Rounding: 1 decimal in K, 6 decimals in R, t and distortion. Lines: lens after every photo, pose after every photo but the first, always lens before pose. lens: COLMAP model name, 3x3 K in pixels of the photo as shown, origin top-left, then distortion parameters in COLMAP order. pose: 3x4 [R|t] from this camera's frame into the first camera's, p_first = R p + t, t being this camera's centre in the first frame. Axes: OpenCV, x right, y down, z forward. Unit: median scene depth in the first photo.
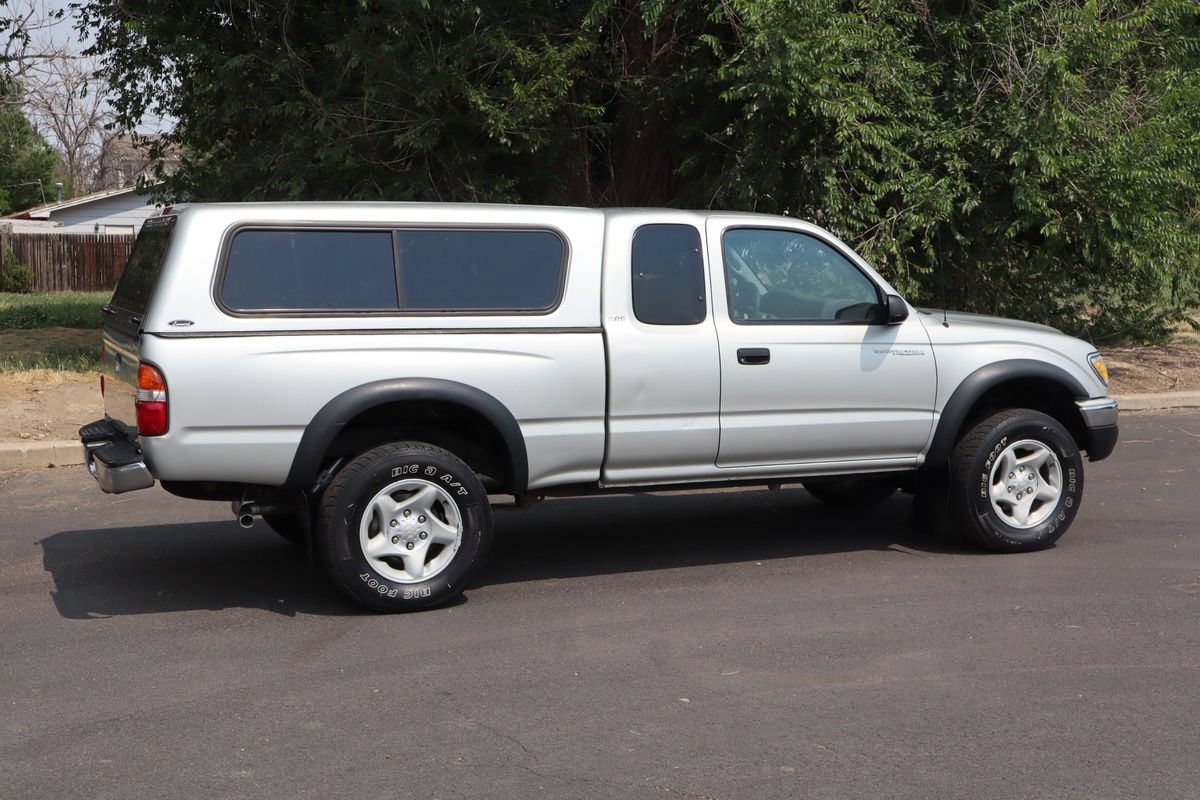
lens RADIAL K [[1583.9, 0, 600.0], [0, 1583.9, 400.0], [0, 0, 1]] dist [0.013827, 0.026085]
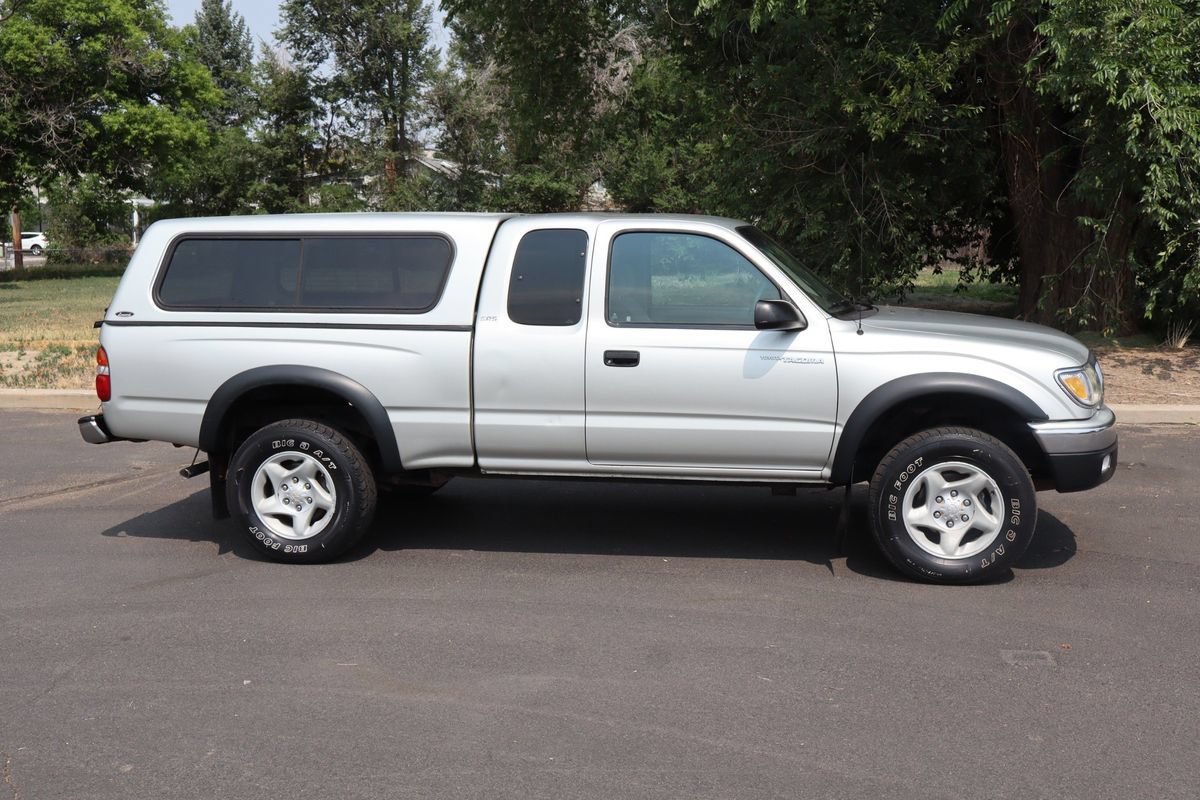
lens RADIAL K [[1259.0, 0, 600.0], [0, 1259.0, 400.0], [0, 0, 1]] dist [0.002725, 0.014639]
pose [[0.842483, 0.062541, -0.535080, 0.524178], [-0.042807, 0.997870, 0.049234, -0.040418], [0.537019, -0.018573, 0.843365, 0.311006]]
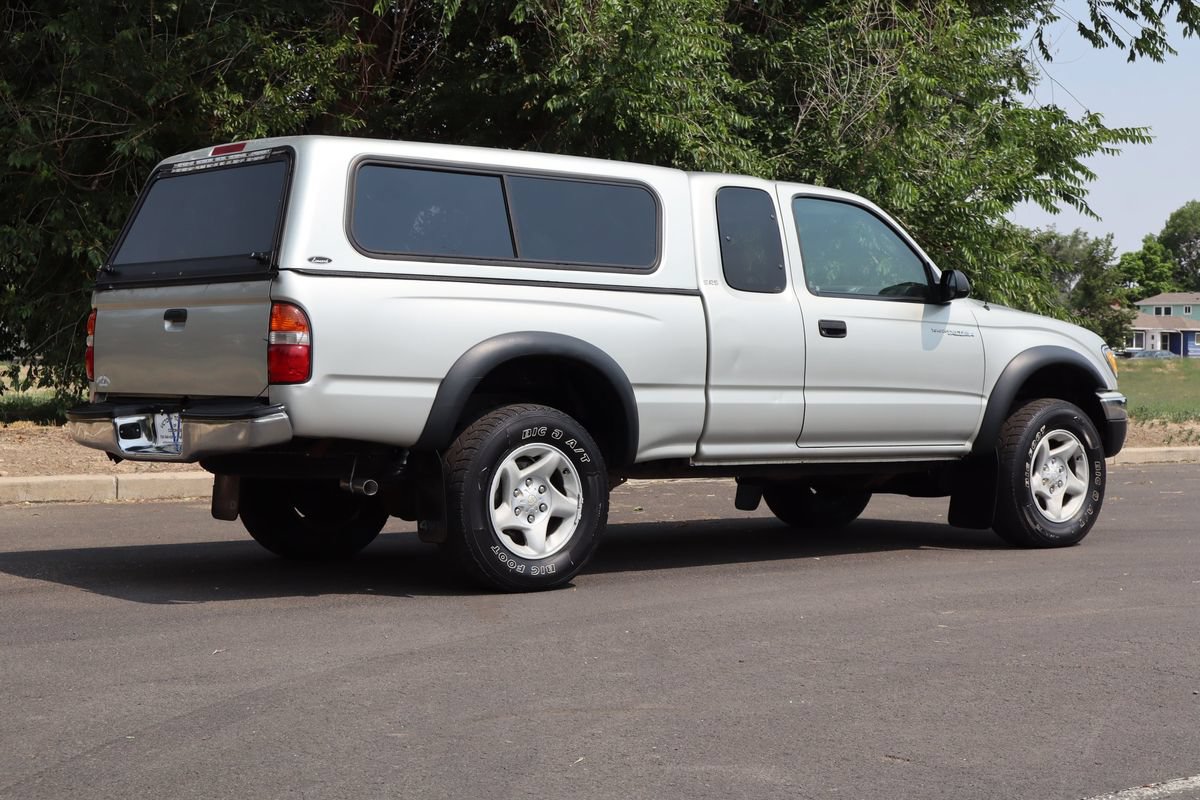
lens RADIAL K [[2041.2, 0, 600.0], [0, 2041.2, 400.0], [0, 0, 1]] dist [0.044288, 0.042652]
pose [[0.958950, 0.004160, 0.283546, -0.385050], [0.018986, 0.996707, -0.078833, 0.109154], [-0.282940, 0.080980, 0.955713, -0.124601]]
